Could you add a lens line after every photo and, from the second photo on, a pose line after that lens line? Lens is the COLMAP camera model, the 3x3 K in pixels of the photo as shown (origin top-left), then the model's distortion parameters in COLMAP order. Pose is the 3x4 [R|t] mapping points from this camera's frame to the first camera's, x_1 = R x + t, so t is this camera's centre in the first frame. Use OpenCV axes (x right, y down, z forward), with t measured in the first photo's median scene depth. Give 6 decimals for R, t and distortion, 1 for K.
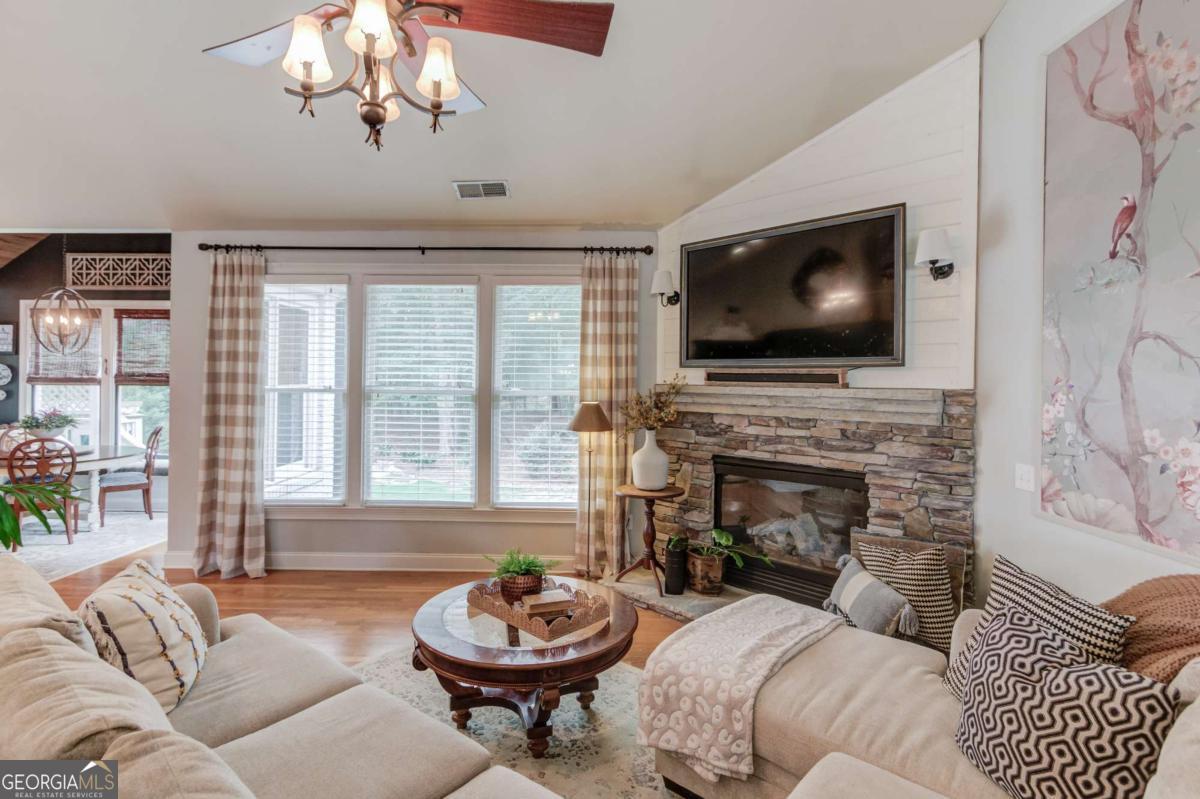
lens RADIAL K [[594.0, 0, 596.5], [0, 594.0, 380.6], [0, 0, 1]] dist [-0.022029, 0.007553]
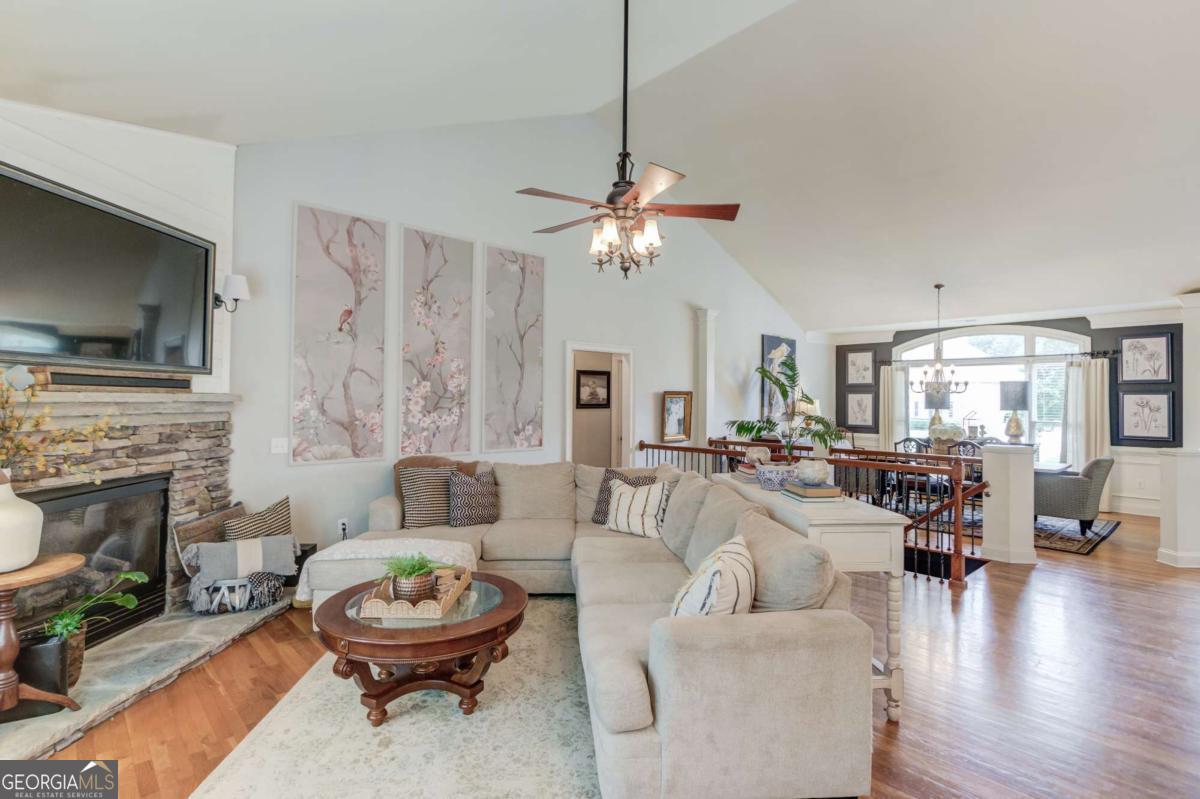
lens RADIAL K [[594.0, 0, 621.9], [0, 594.0, 395.2], [0, 0, 1]] dist [-0.022029, 0.007553]
pose [[-0.699432, -0.010435, 0.714623, -0.695669], [-0.011454, 0.999929, 0.003390, 0.002455], [-0.714608, -0.005814, -0.699501, 0.898152]]
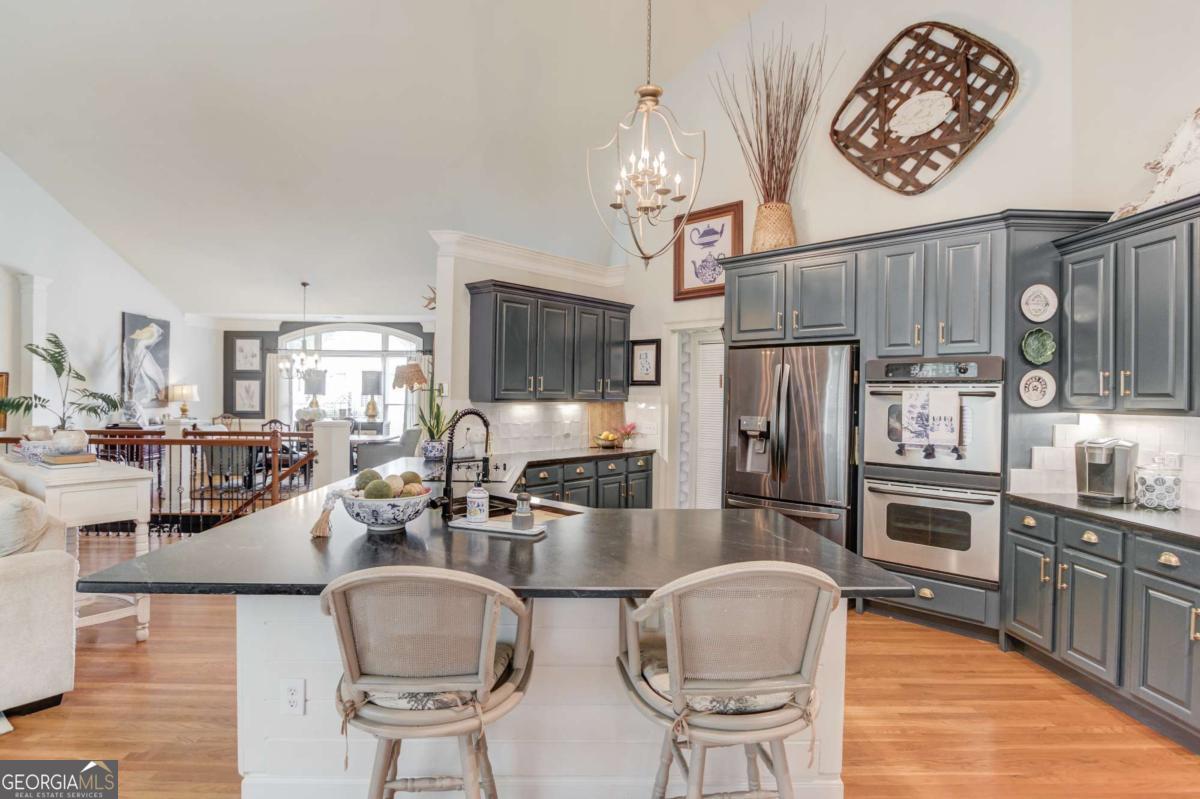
lens RADIAL K [[601.6, 0, 586.6], [0, 601.6, 397.8], [0, 0, 1]] dist [-0.014618, -0.000663]
pose [[-0.999464, -0.022164, -0.024097, -0.988174], [-0.022369, 0.999716, 0.008236, 0.014888], [0.023908, 0.008770, -0.999676, 1.021341]]
